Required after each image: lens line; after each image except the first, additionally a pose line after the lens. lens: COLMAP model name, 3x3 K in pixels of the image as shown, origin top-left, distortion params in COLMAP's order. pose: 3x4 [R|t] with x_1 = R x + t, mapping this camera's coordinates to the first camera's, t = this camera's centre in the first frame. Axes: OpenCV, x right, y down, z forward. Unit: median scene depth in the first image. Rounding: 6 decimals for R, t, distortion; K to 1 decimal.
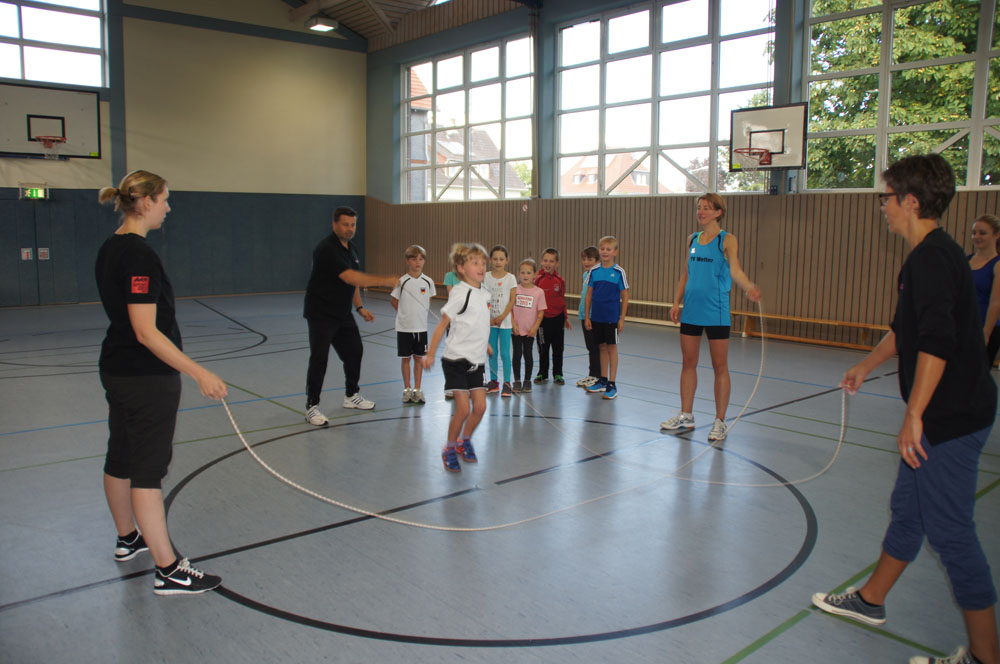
lens RADIAL K [[790.6, 0, 488.0], [0, 790.6, 338.6], [0, 0, 1]] dist [-0.177025, 0.137371]
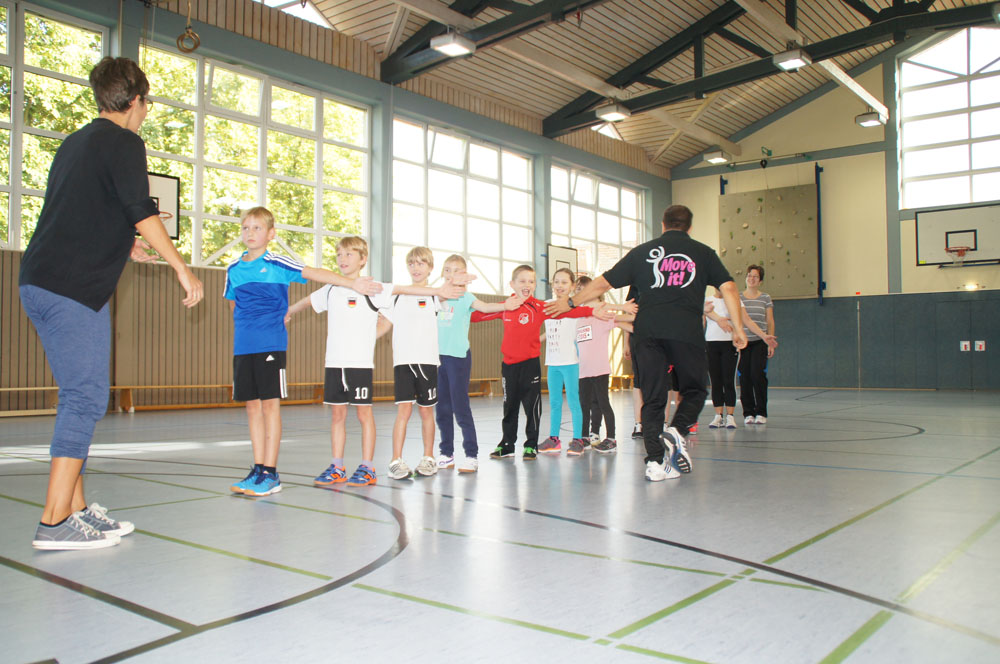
lens RADIAL K [[871.8, 0, 497.9], [0, 871.8, 330.2], [0, 0, 1]] dist [-0.121852, 0.163278]
pose [[0.184644, -0.048689, -0.981599, 0.579511], [-0.134306, 0.988152, -0.074278, 0.062561], [0.973585, 0.145549, 0.175917, 0.043115]]
